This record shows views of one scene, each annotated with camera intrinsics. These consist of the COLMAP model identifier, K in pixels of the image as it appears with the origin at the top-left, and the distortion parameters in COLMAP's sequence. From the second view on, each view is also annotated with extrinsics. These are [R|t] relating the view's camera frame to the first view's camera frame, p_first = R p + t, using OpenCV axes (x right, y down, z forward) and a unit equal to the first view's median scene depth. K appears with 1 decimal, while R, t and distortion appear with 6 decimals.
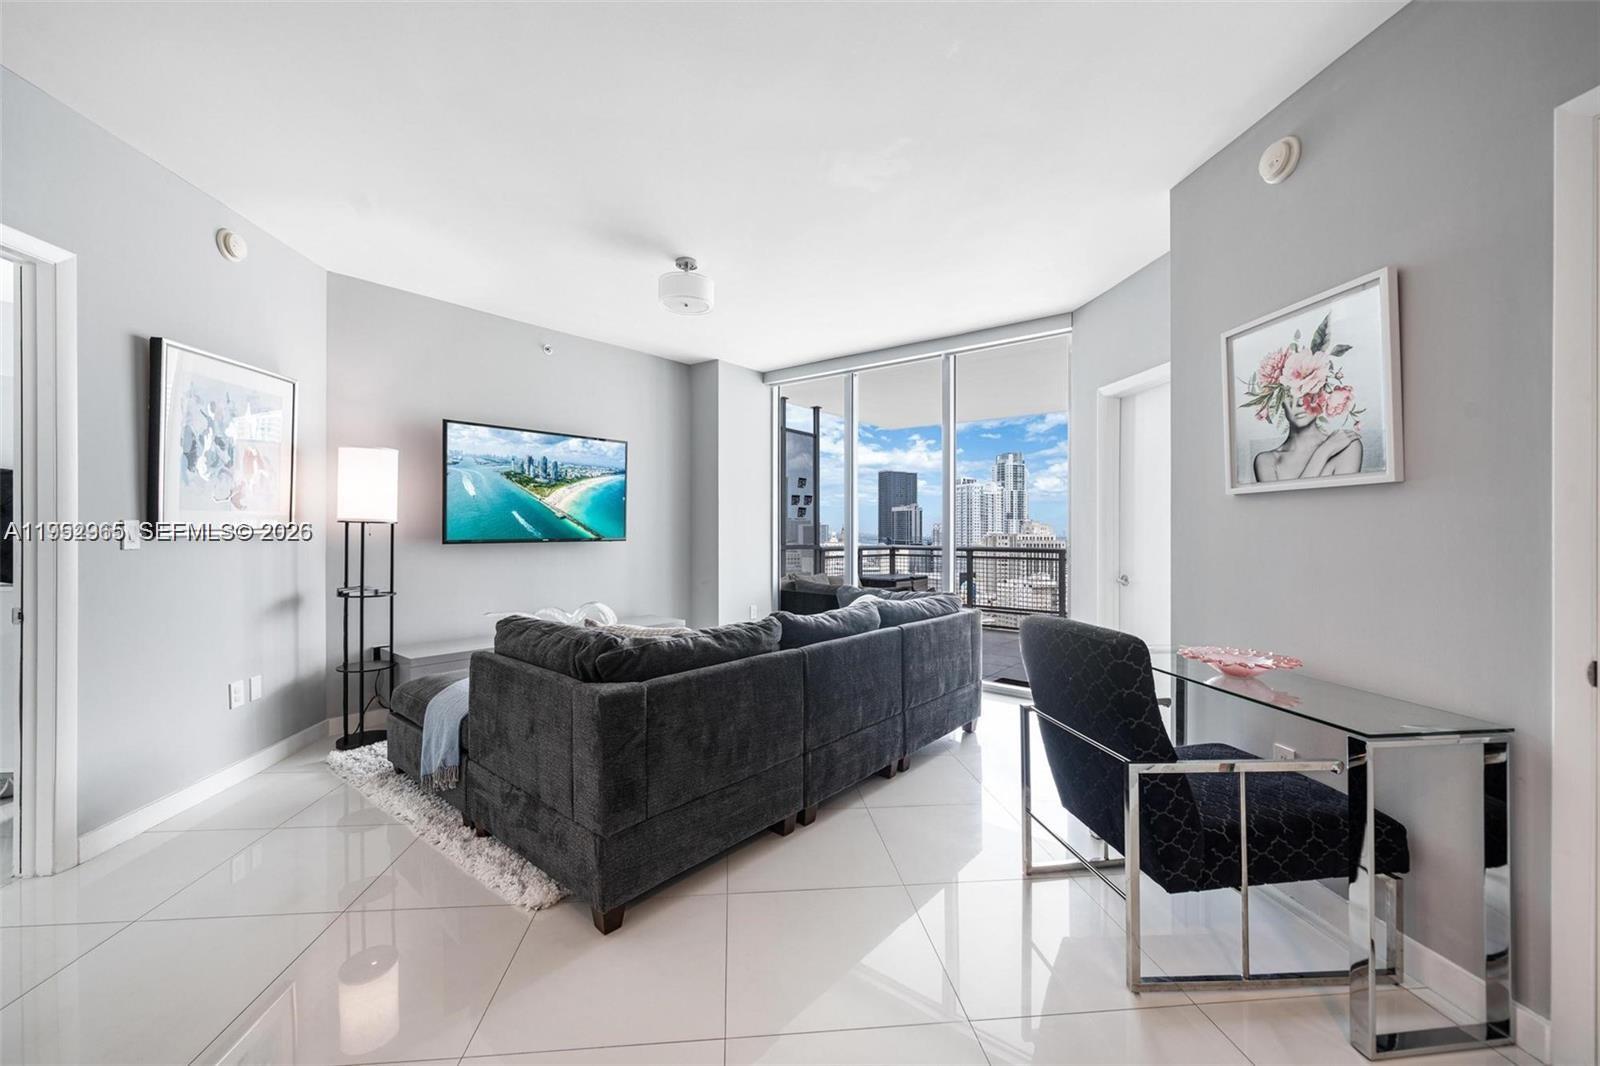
lens RADIAL K [[642.1, 0, 785.1], [0, 642.1, 518.4], [0, 0, 1]] dist [-0.002187, 0.001774]
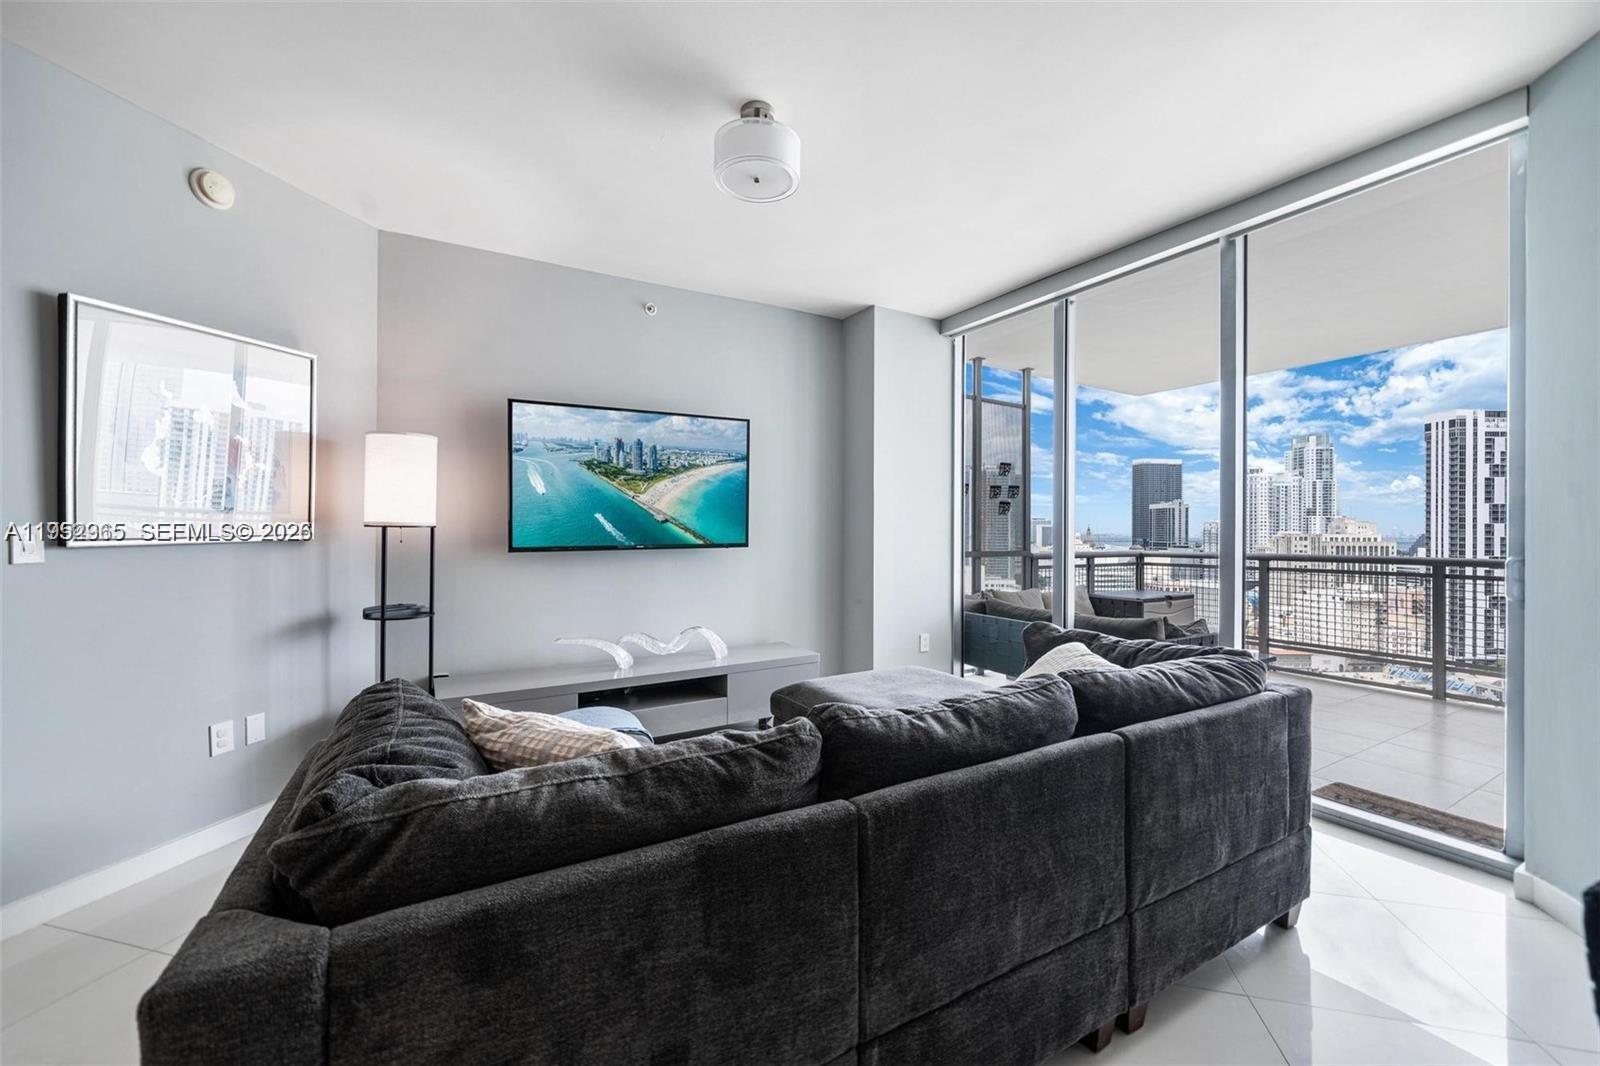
lens RADIAL K [[642.1, 0, 799.9], [0, 642.1, 536.0], [0, 0, 1]] dist [-0.002187, 0.001774]
pose [[0.944425, -0.004082, -0.328703, 0.083458], [0.012345, 0.999658, 0.023056, 0.005541], [0.328496, -0.025833, 0.944152, 0.358265]]
